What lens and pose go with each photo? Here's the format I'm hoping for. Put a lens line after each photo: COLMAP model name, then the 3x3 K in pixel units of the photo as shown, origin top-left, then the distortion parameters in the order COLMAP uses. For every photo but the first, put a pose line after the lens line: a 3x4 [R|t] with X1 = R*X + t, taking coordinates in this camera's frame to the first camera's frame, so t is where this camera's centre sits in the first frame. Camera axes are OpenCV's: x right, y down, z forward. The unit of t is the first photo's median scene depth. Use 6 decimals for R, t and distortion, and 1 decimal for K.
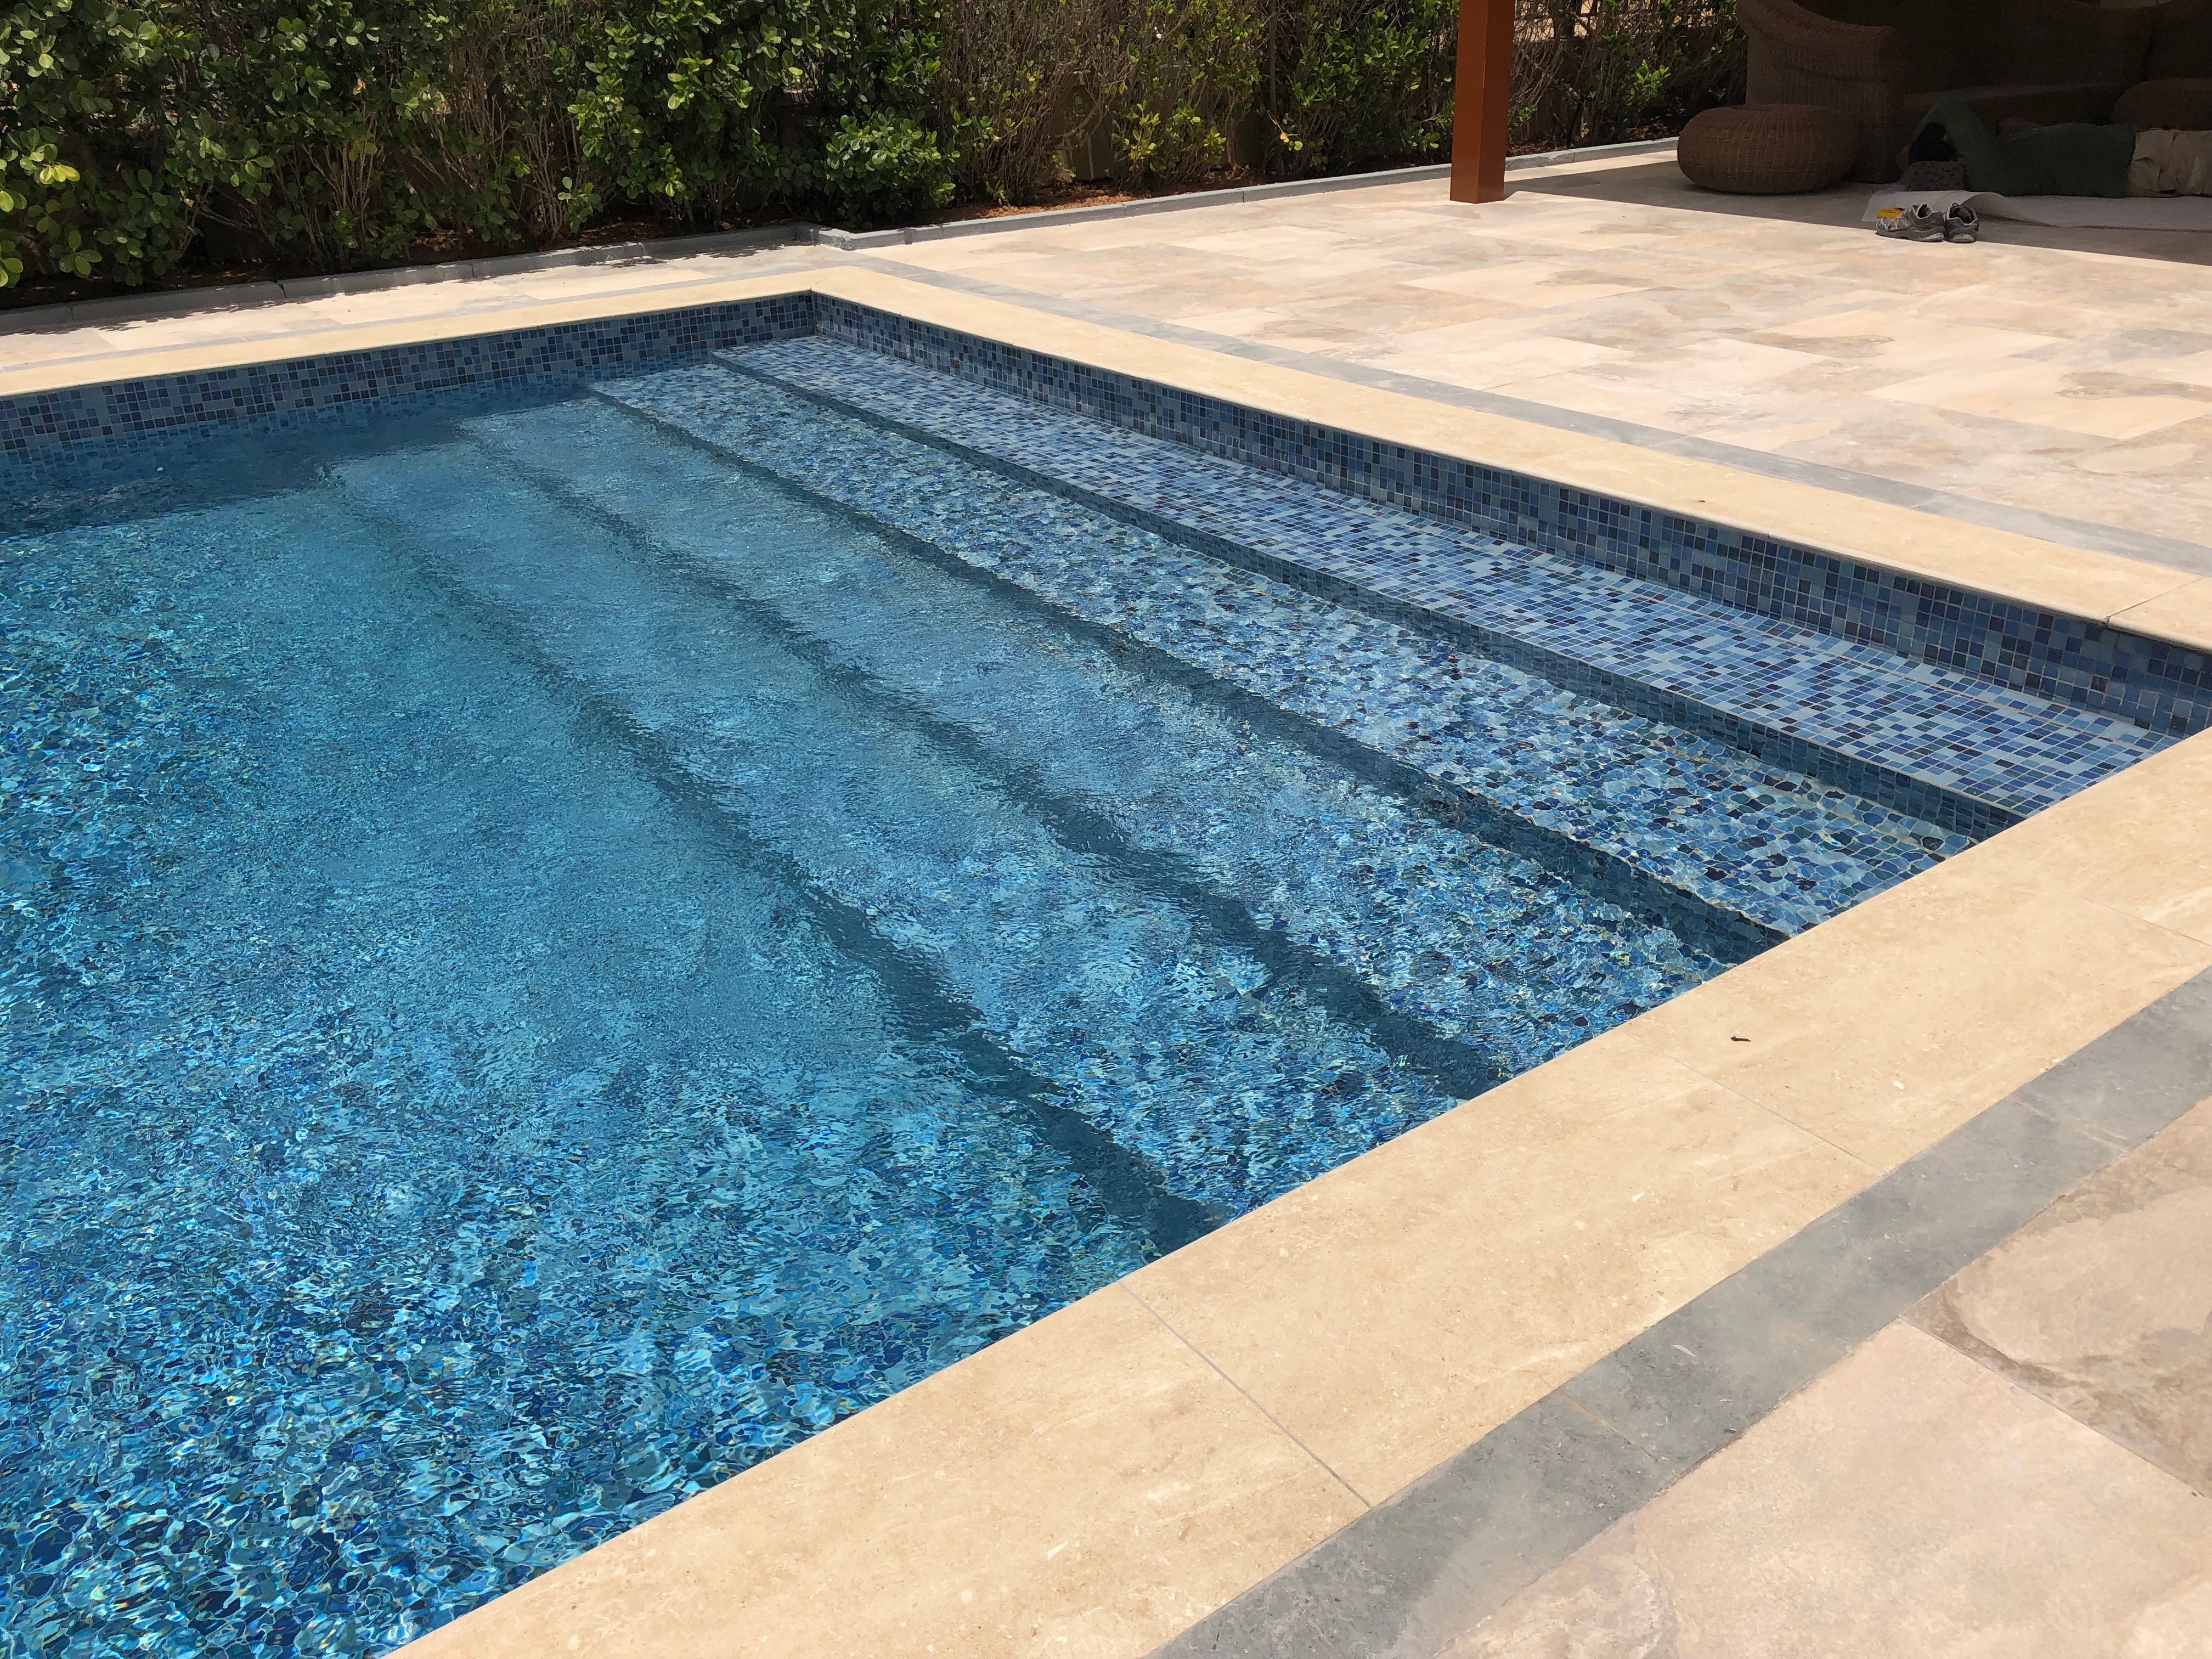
lens RADIAL K [[1814.1, 0, 1106.0], [0, 1814.1, 829.5], [0, 0, 1]] dist [0.014646, 0.010381]
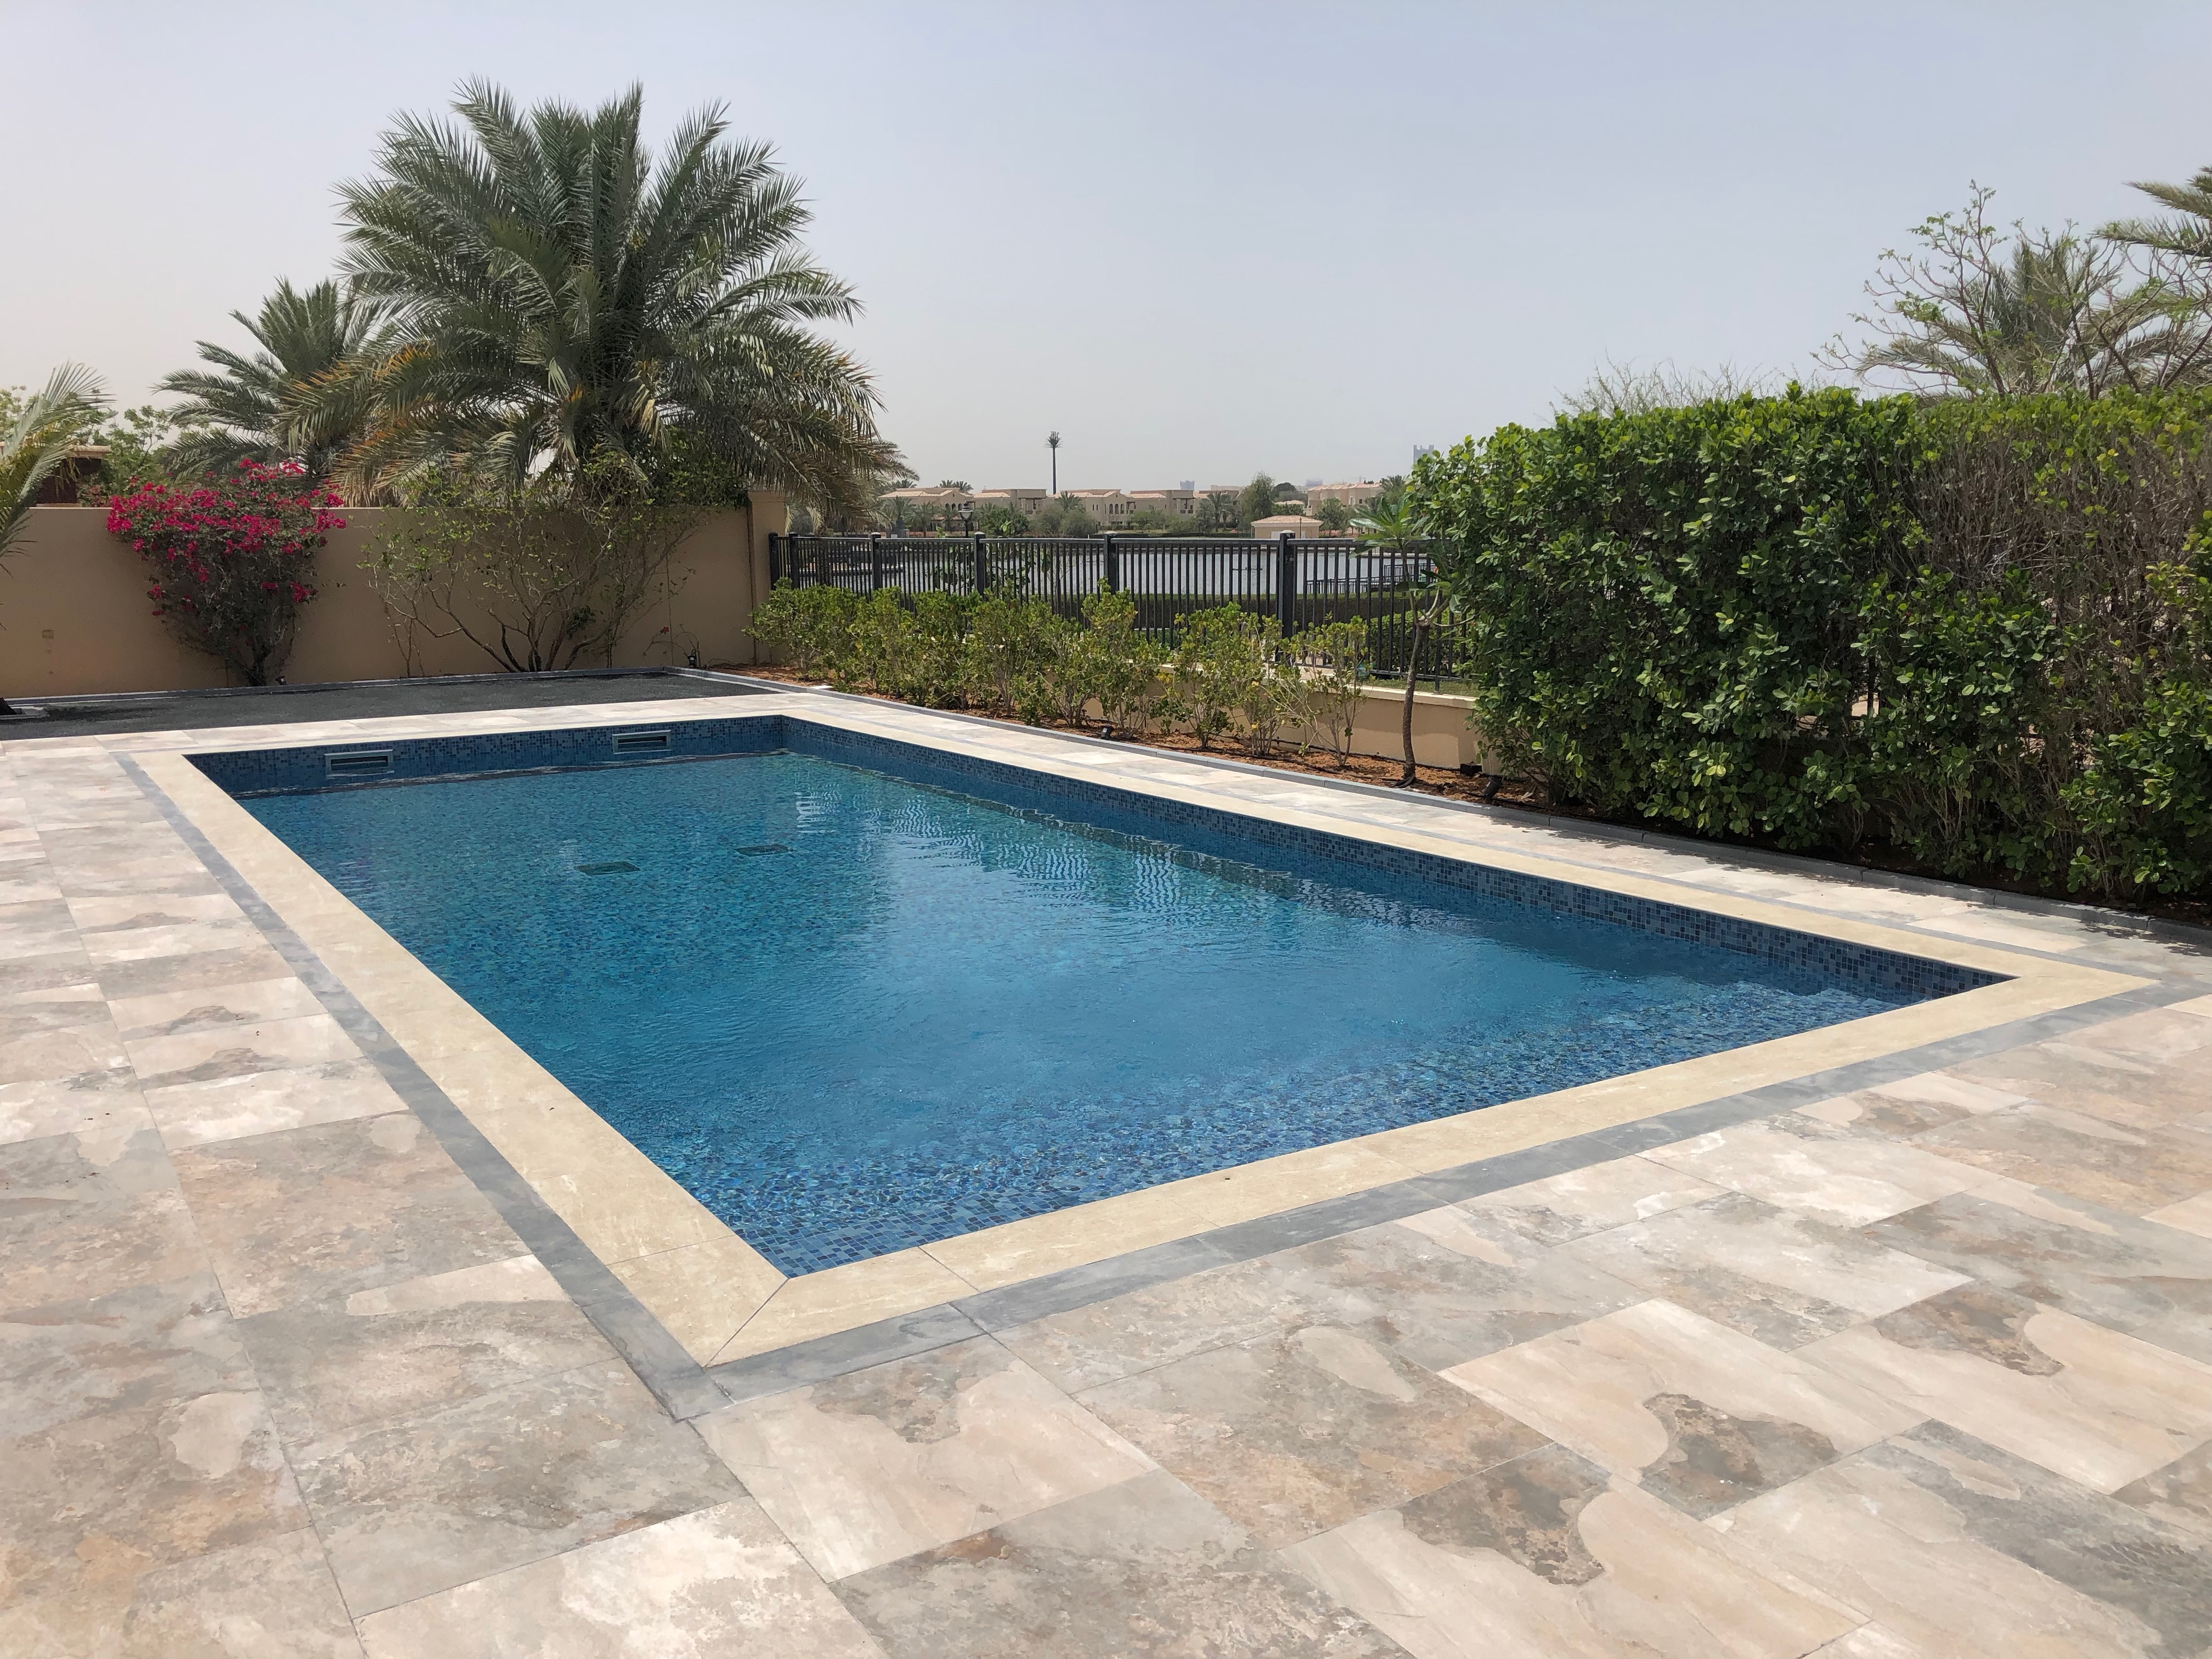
lens RADIAL K [[1814.1, 0, 1106.0], [0, 1814.1, 829.5], [0, 0, 1]] dist [0.014646, 0.010381]
pose [[-0.069853, 0.187040, -0.979866, 1.764874], [-0.426447, 0.882388, 0.198833, -0.705743], [0.901811, 0.431750, 0.018125, 0.921610]]
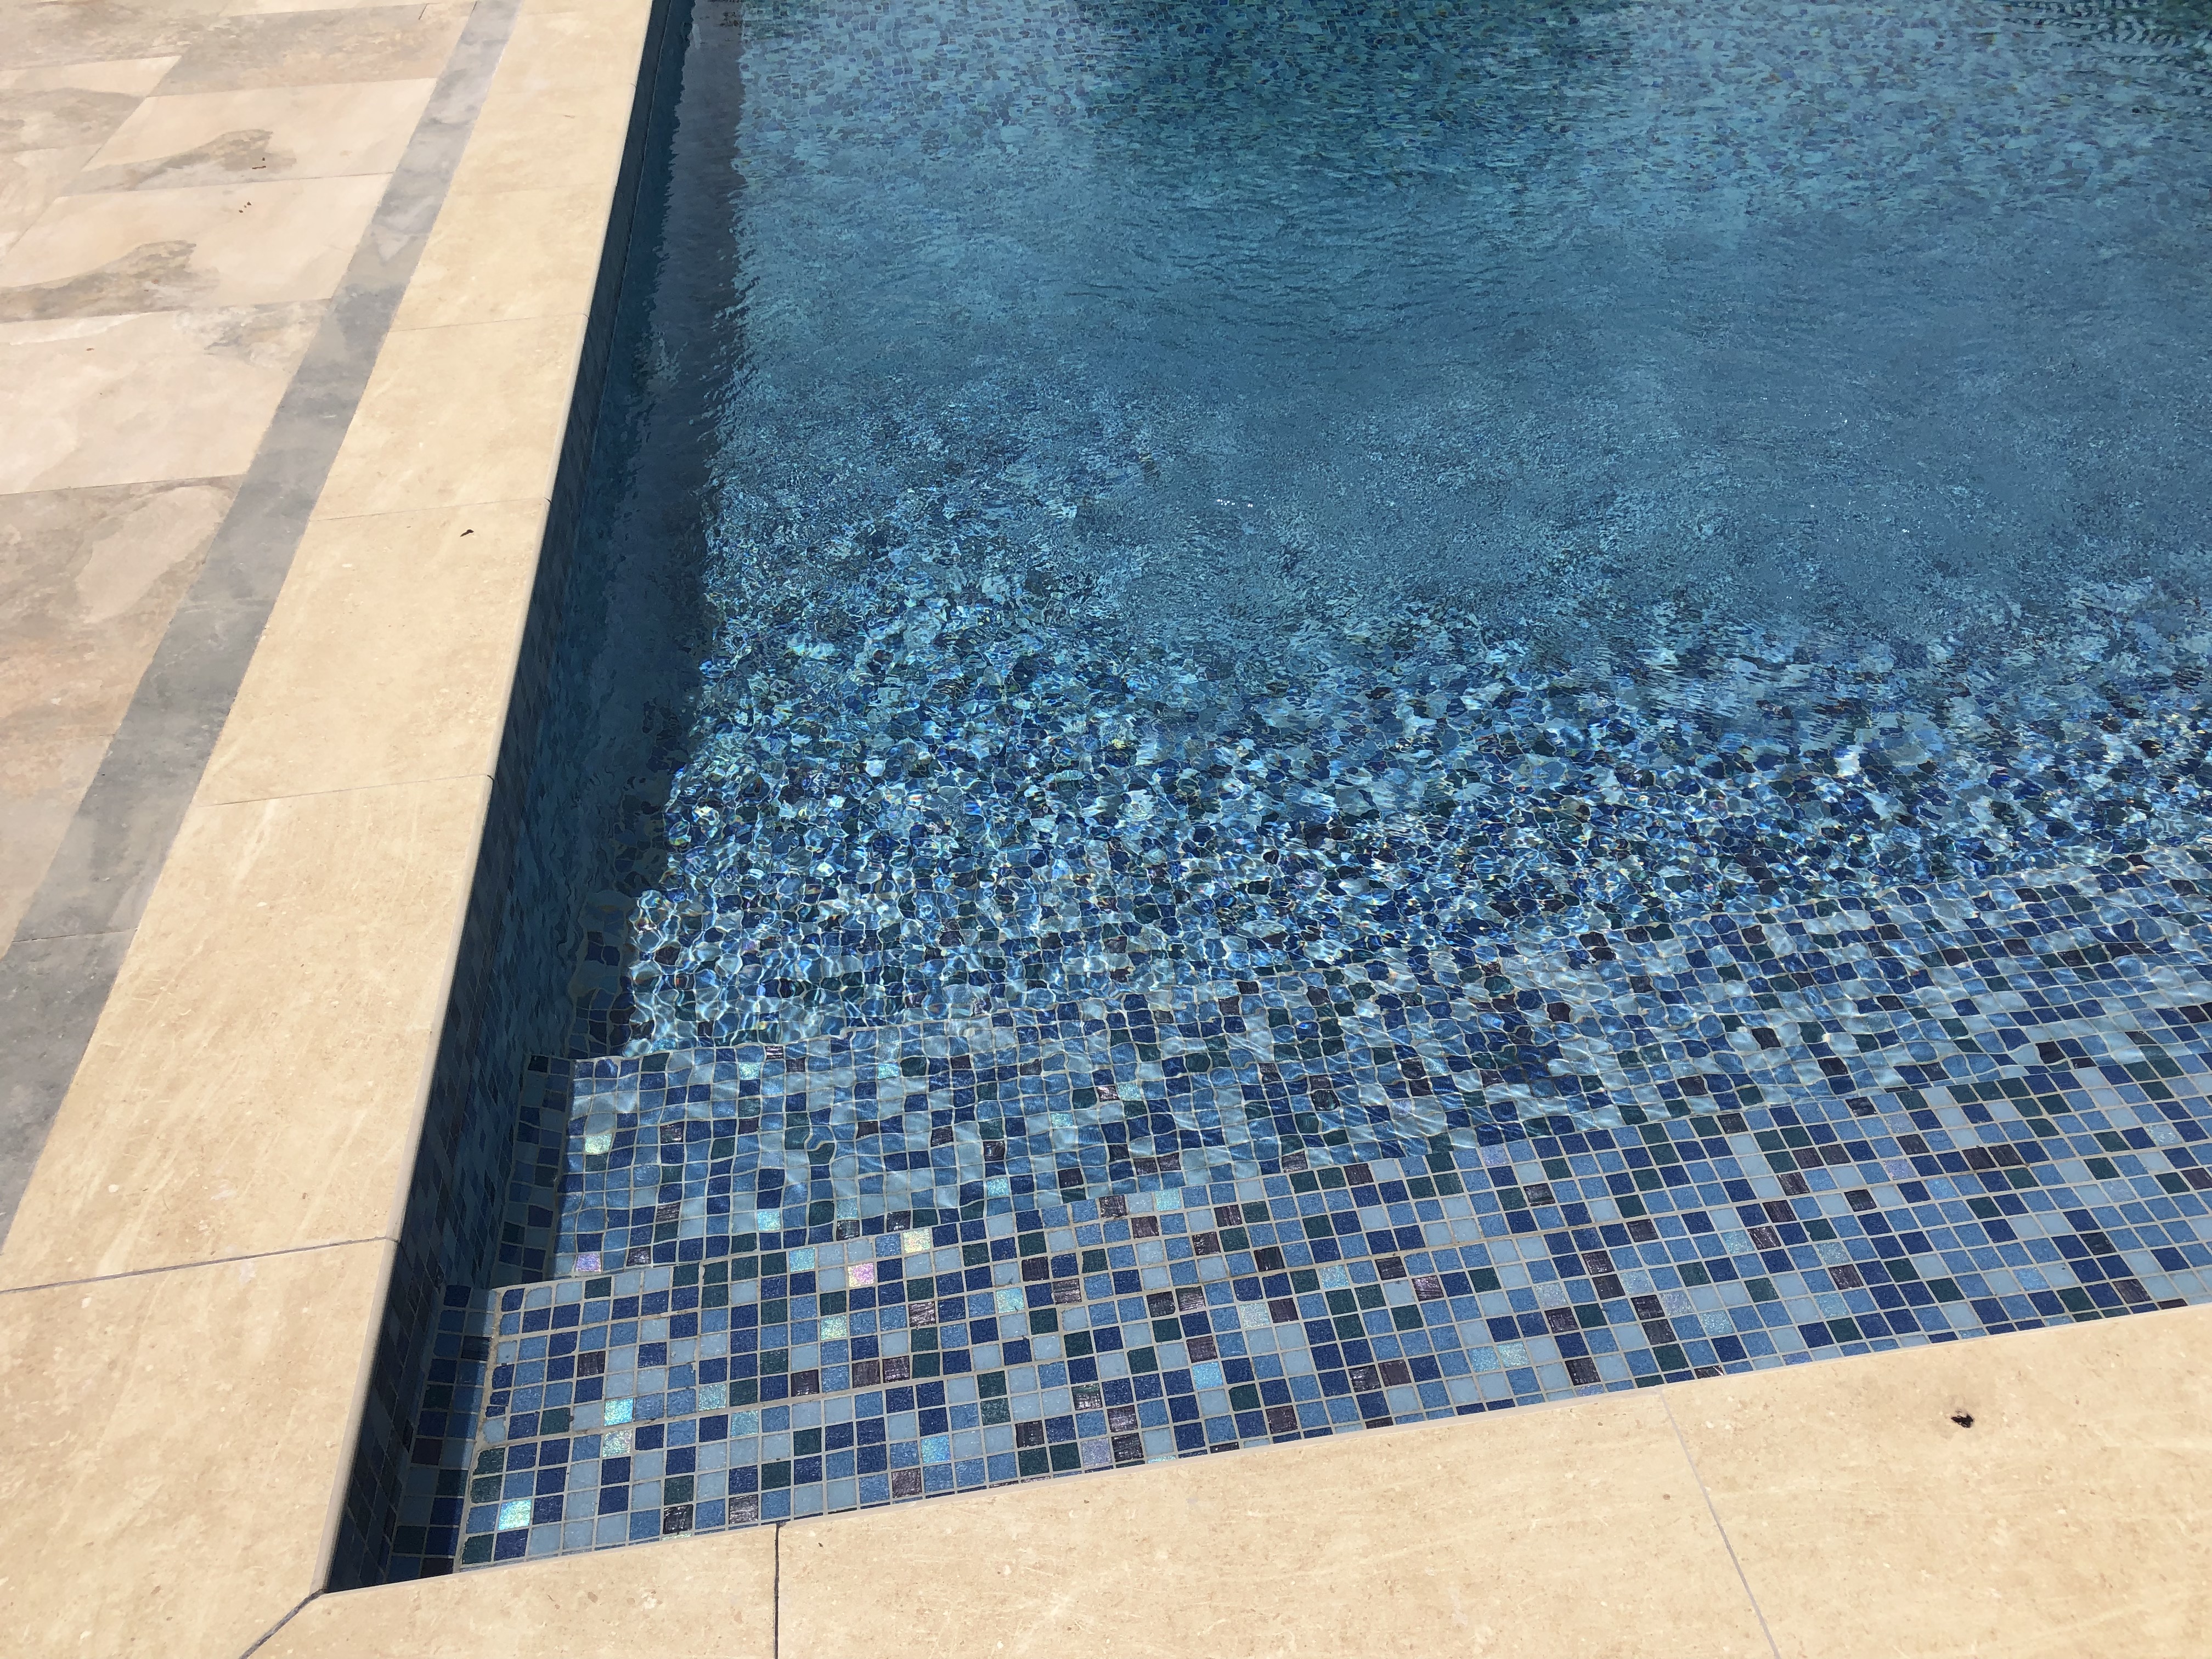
lens RADIAL K [[1814.1, 0, 1106.0], [0, 1814.1, 829.5], [0, 0, 1]] dist [0.014646, 0.010381]
pose [[-0.469891, 0.574728, -0.669993, 0.674419], [-0.354712, 0.572092, 0.739520, -0.528094], [0.808320, 0.585148, -0.064958, 0.947935]]
